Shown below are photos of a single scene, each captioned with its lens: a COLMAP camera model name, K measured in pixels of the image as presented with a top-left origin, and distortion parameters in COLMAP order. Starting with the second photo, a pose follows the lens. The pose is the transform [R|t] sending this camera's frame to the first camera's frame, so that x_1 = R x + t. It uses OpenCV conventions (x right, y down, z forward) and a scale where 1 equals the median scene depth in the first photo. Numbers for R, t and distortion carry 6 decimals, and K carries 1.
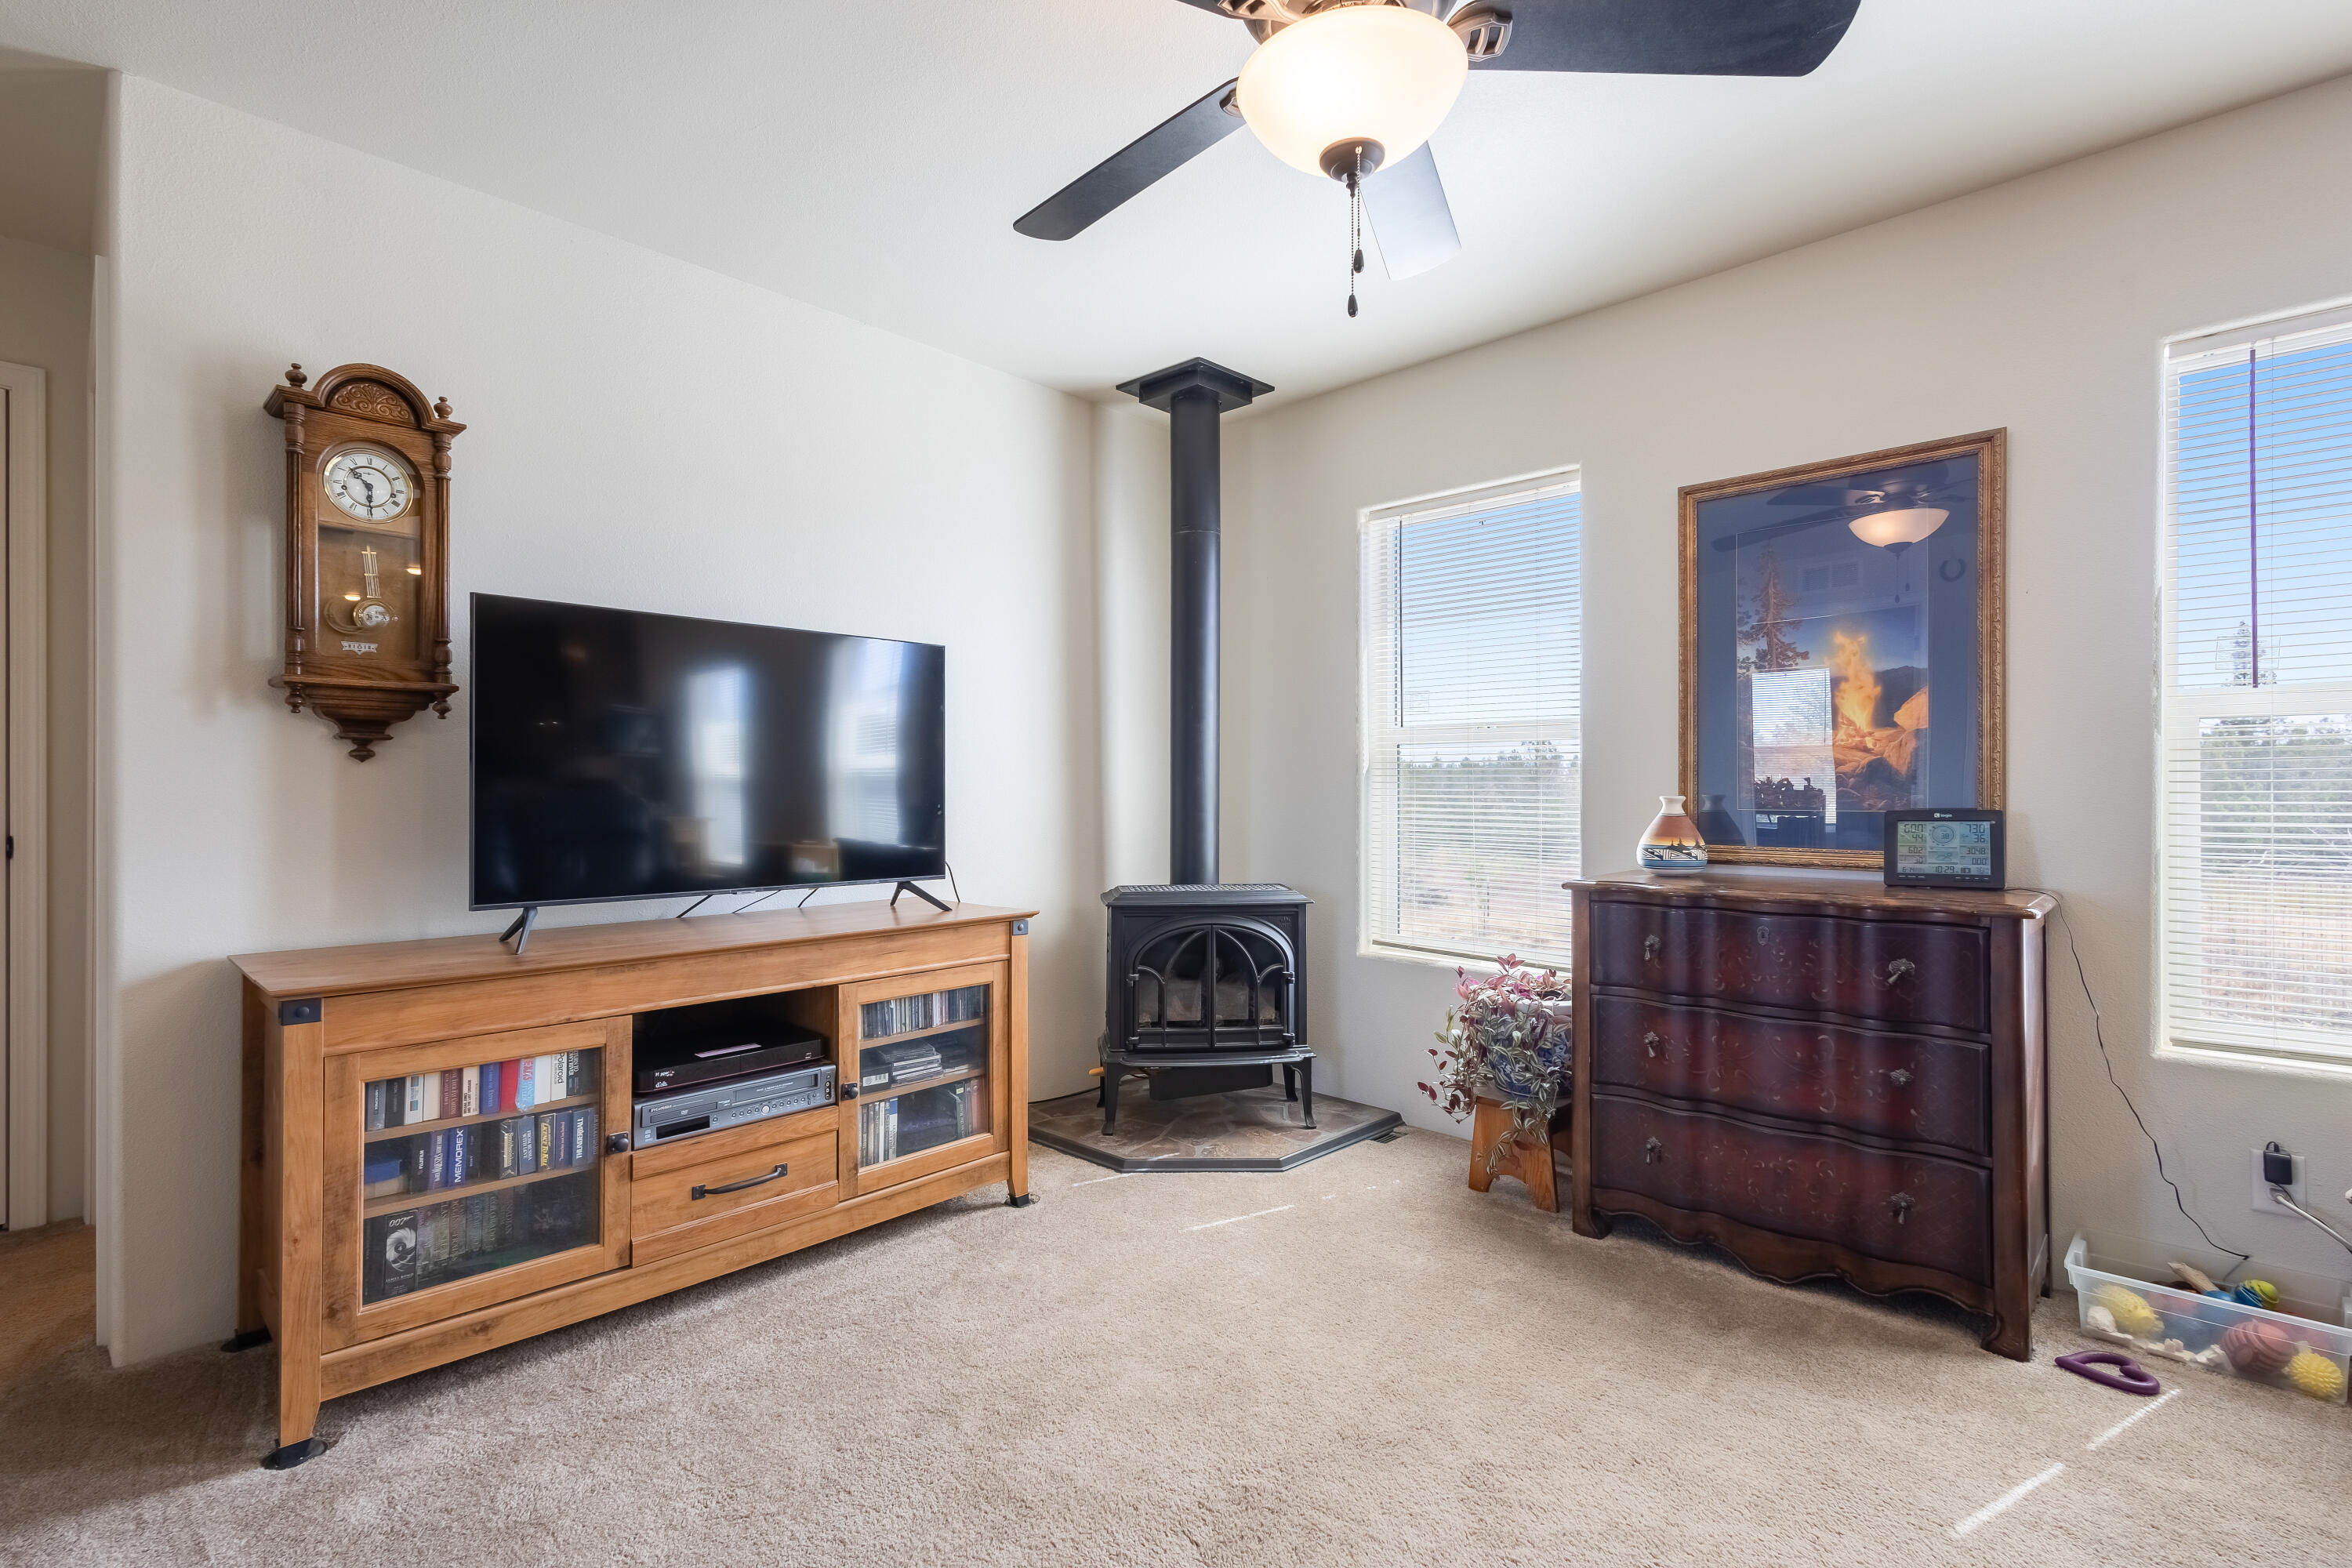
lens RADIAL K [[1094.2, 0, 1170.0], [0, 1094.2, 781.9], [0, 0, 1]] dist [0.013880, -0.000595]
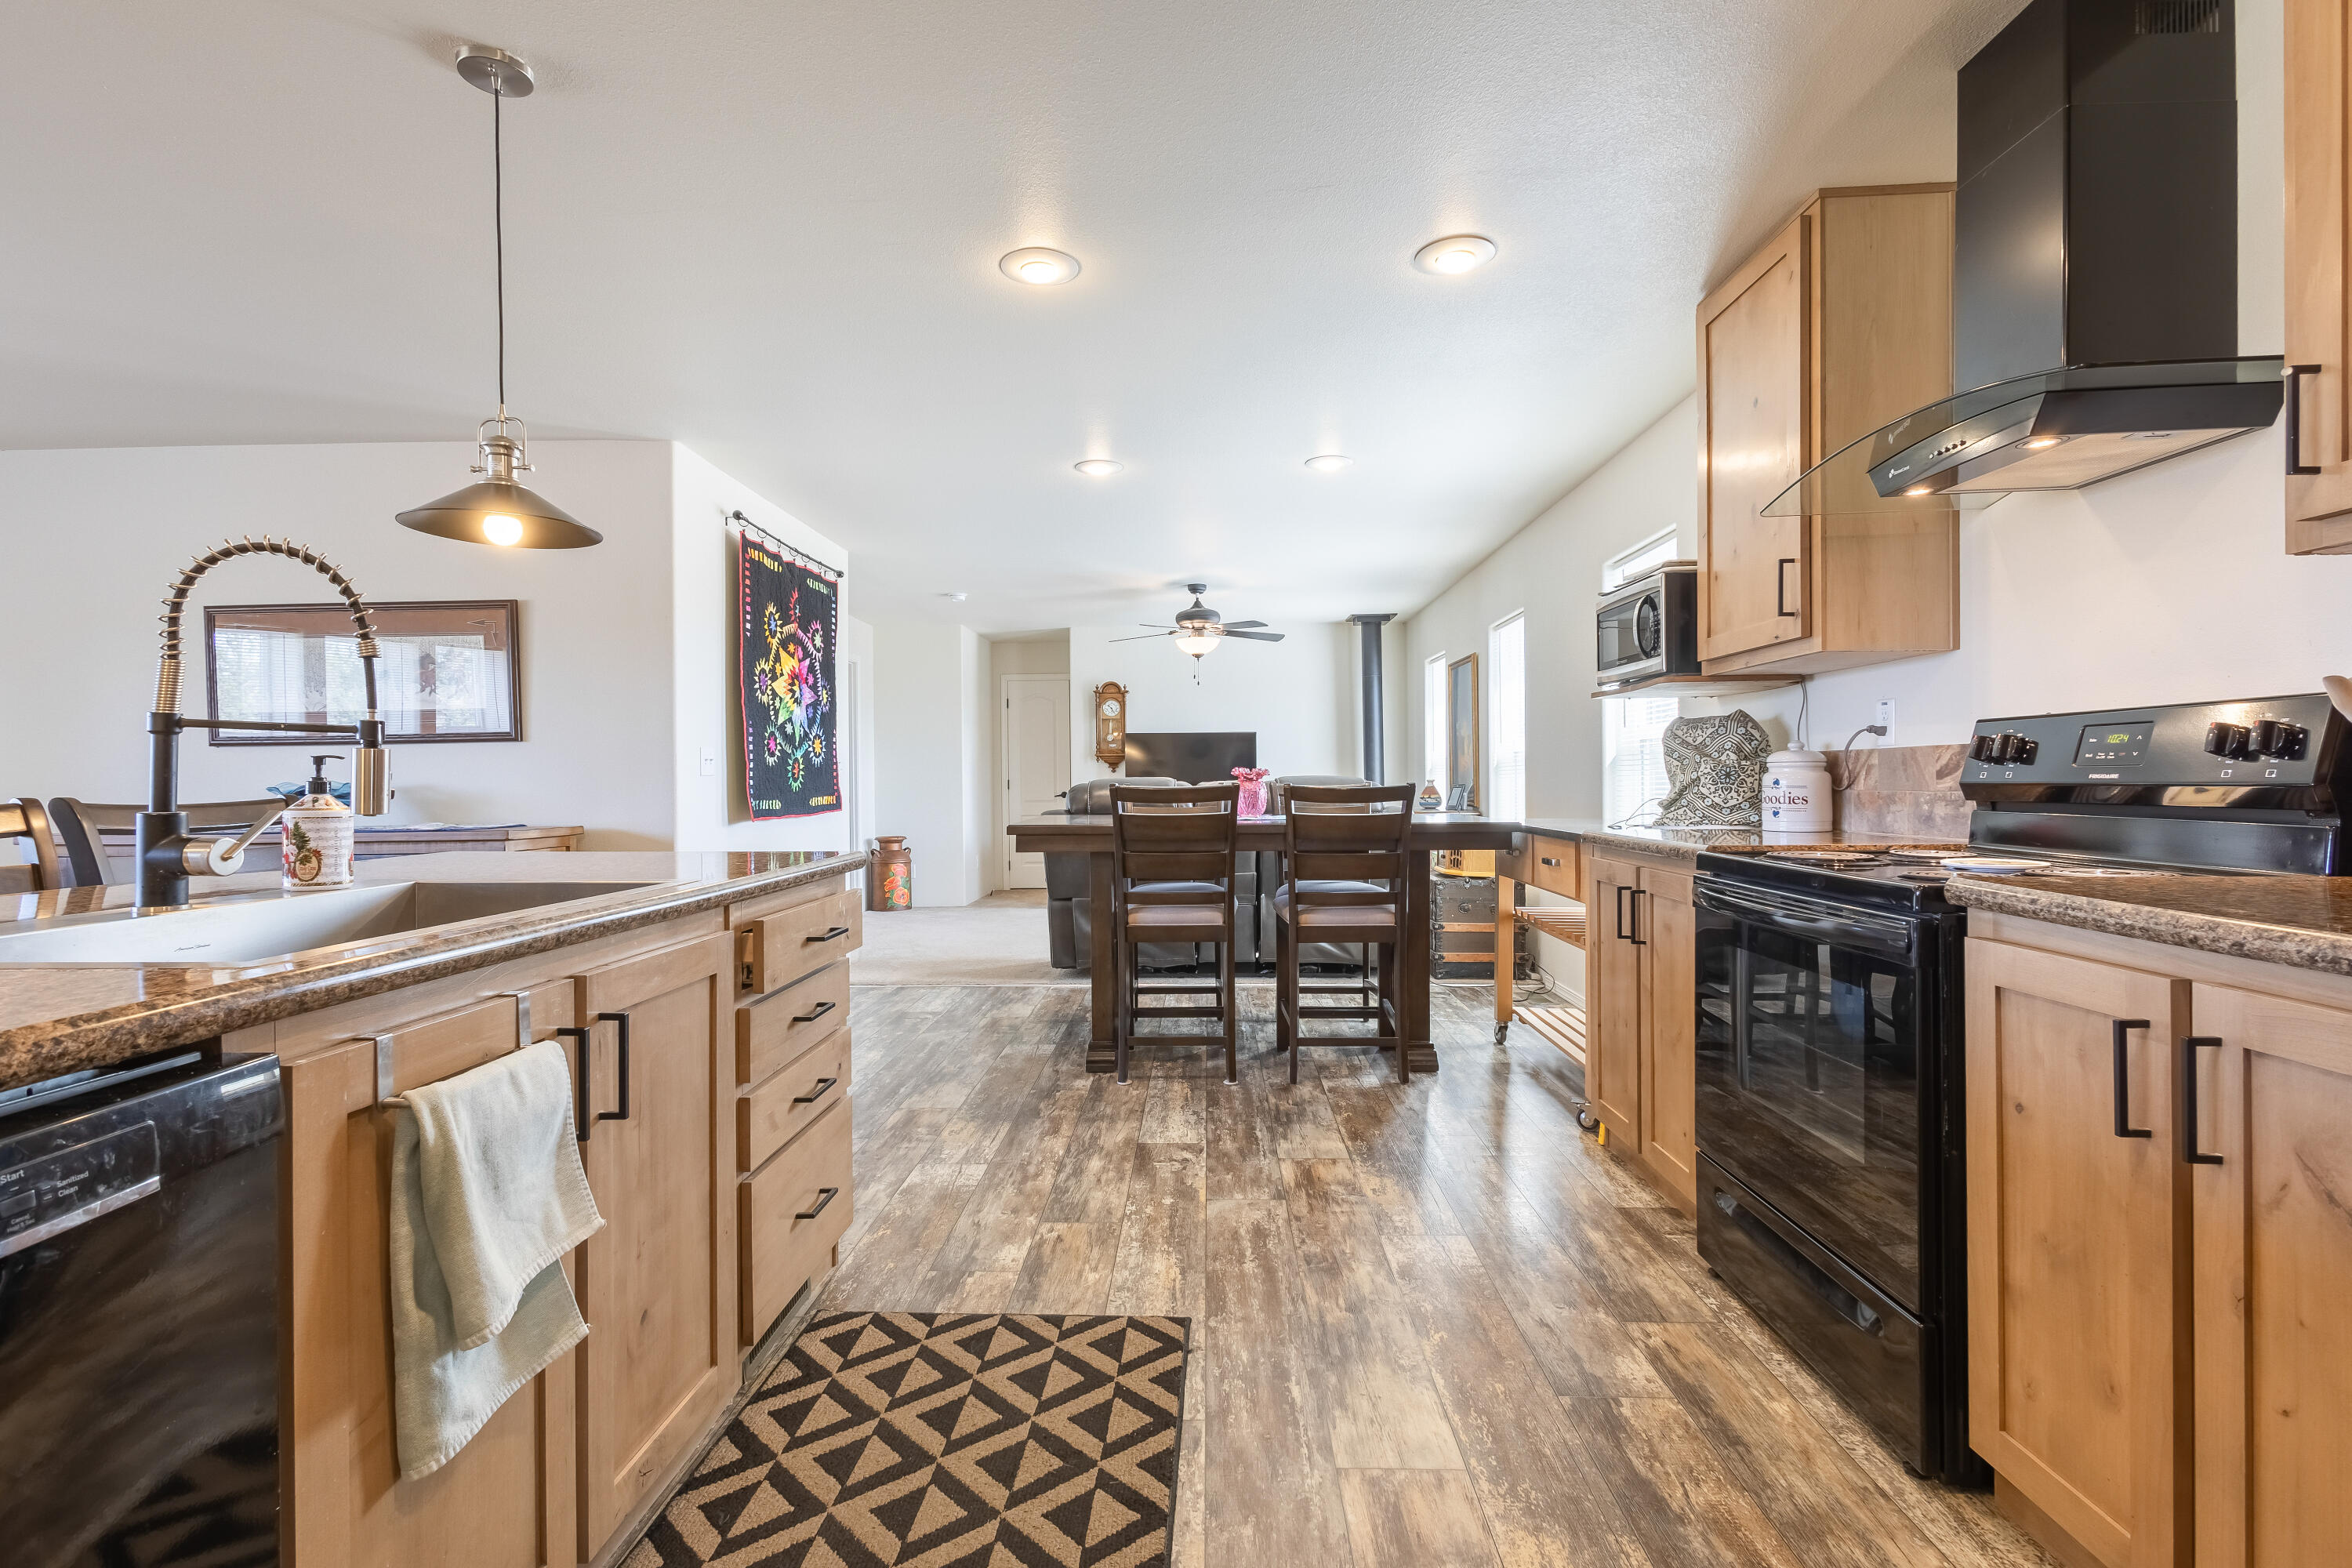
lens RADIAL K [[1094.2, 0, 1170.0], [0, 1094.2, 781.9], [0, 0, 1]] dist [0.013880, -0.000595]
pose [[0.666400, -0.002502, -0.745590, 2.279374], [0.012267, 0.999896, 0.007609, -0.011447], [0.745494, -0.014216, 0.666361, -1.465283]]
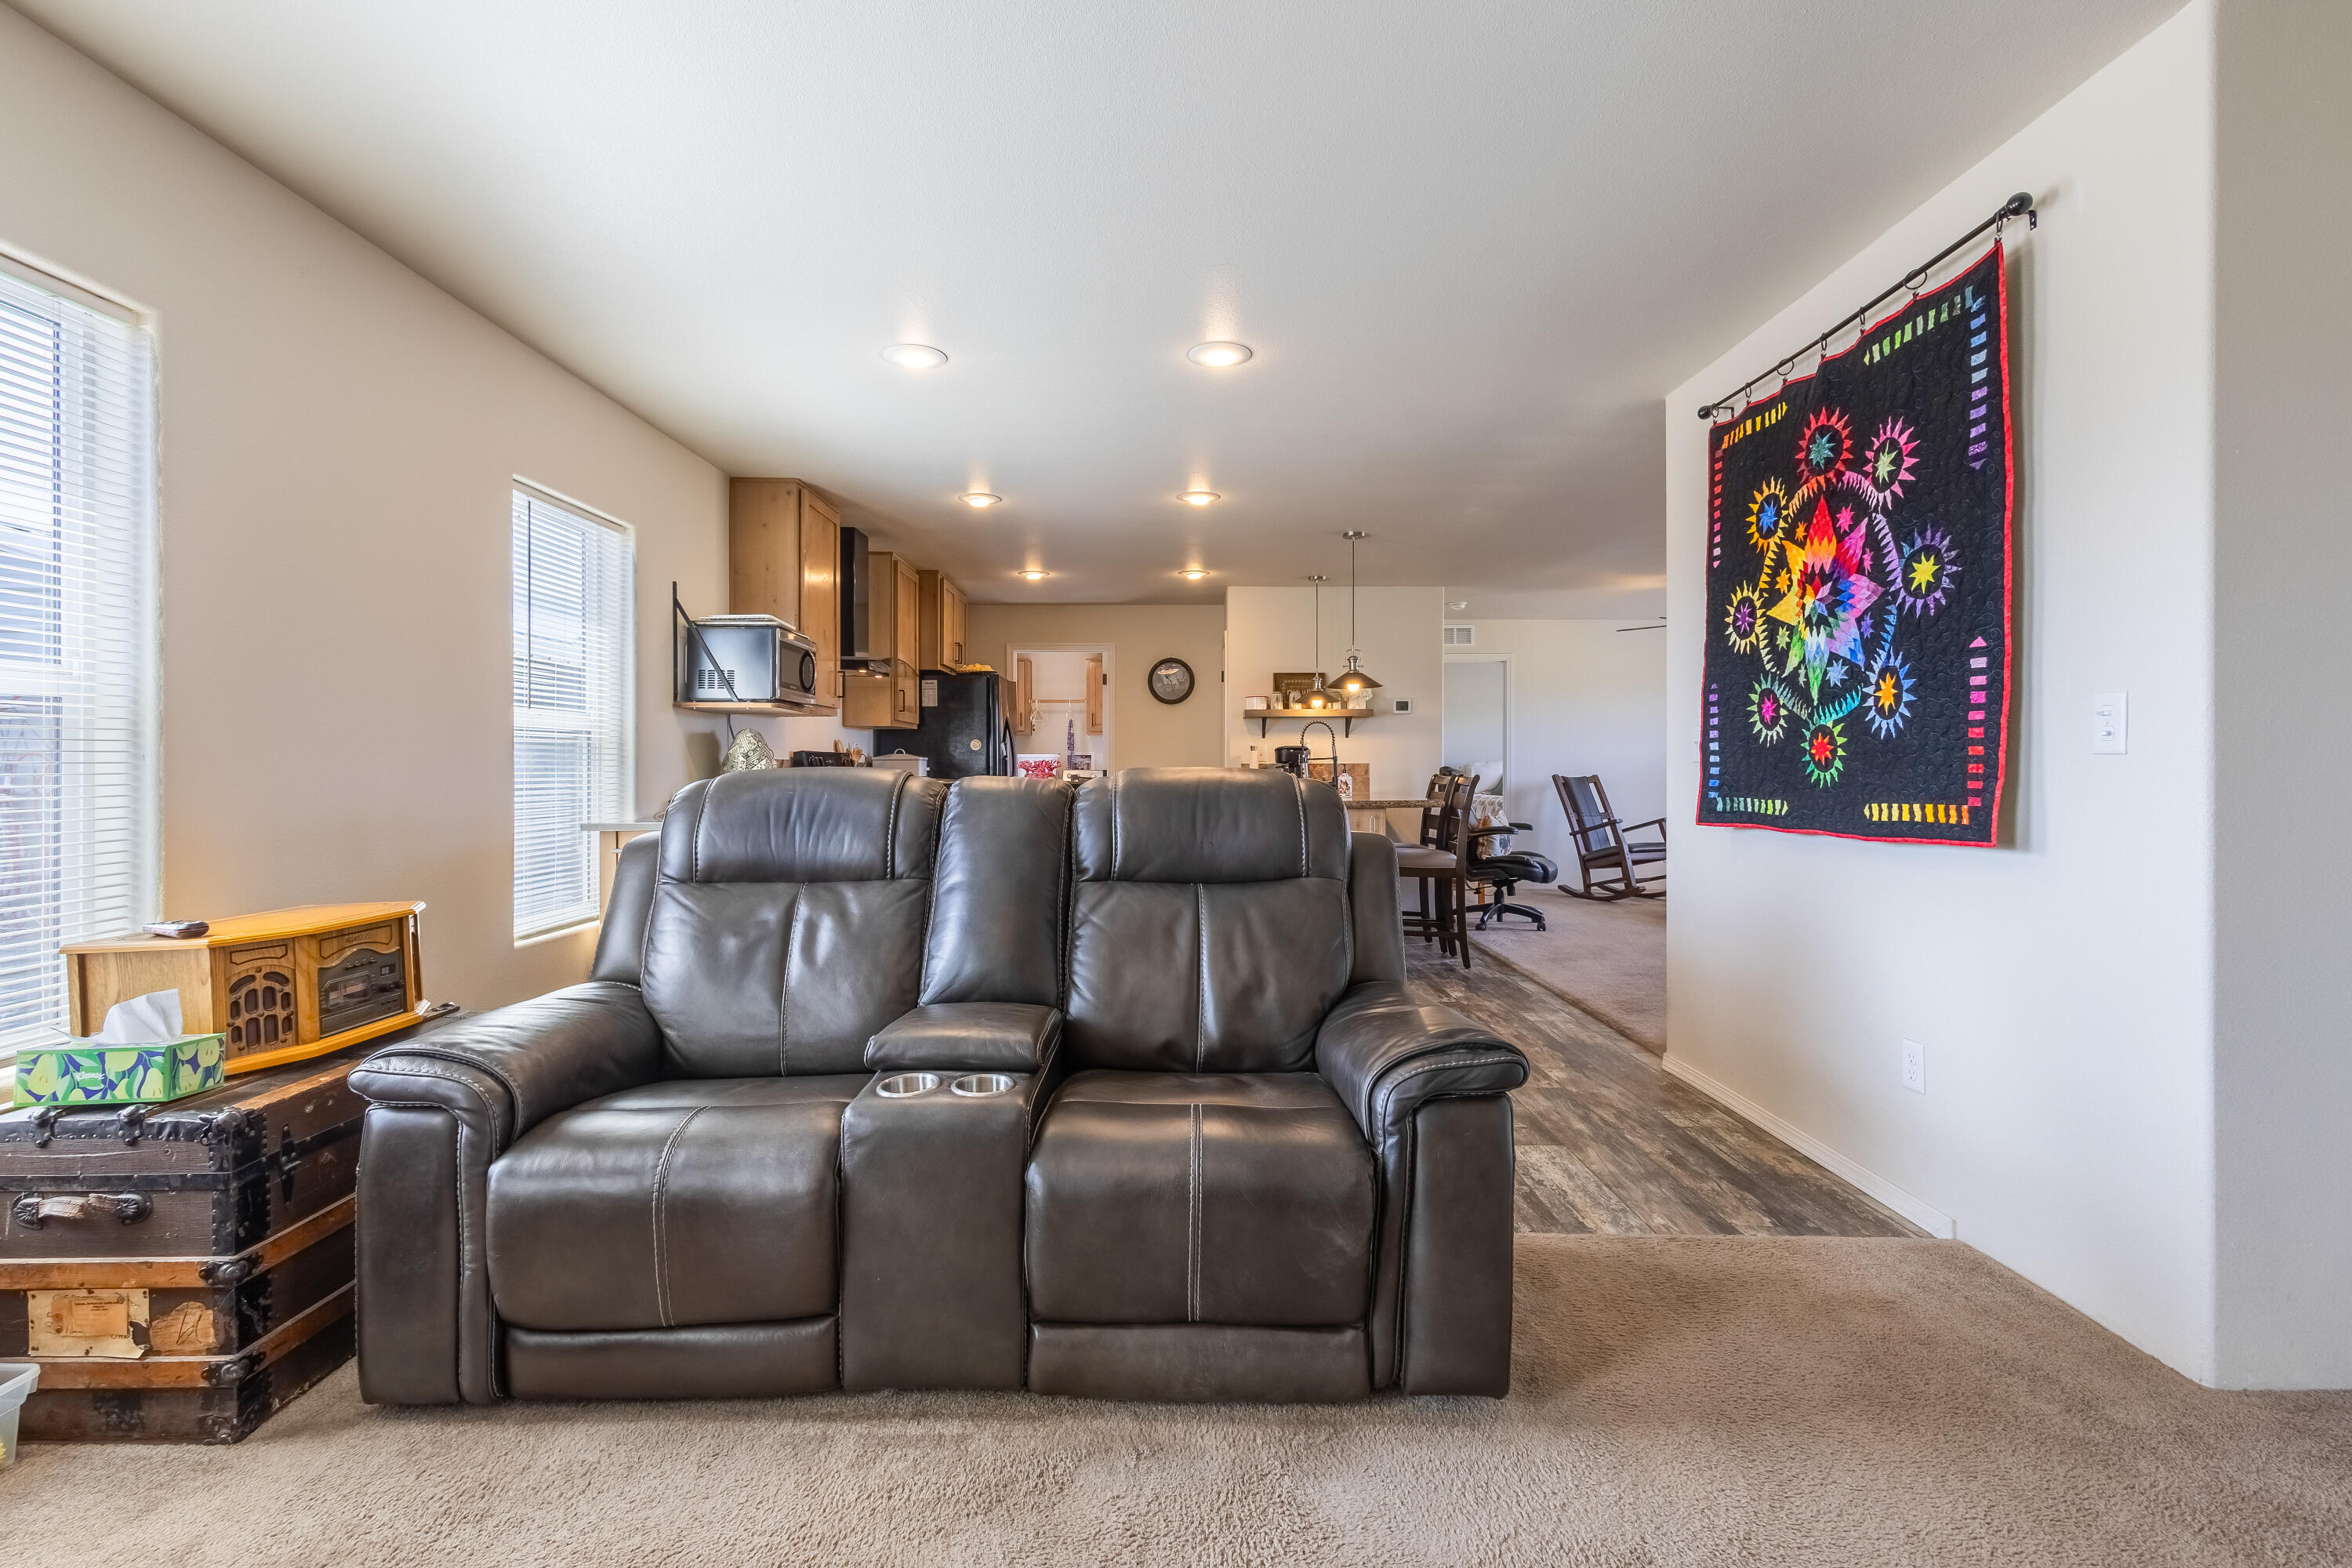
lens RADIAL K [[1080.7, 0, 1170.8], [0, 1080.7, 775.7], [0, 0, 1]] dist [0.011819, -0.001287]
pose [[-0.688518, -0.001023, 0.725218, -0.166863], [-0.003186, 0.999994, -0.001613, 0.005587], [-0.725212, -0.003421, -0.688517, 0.705420]]
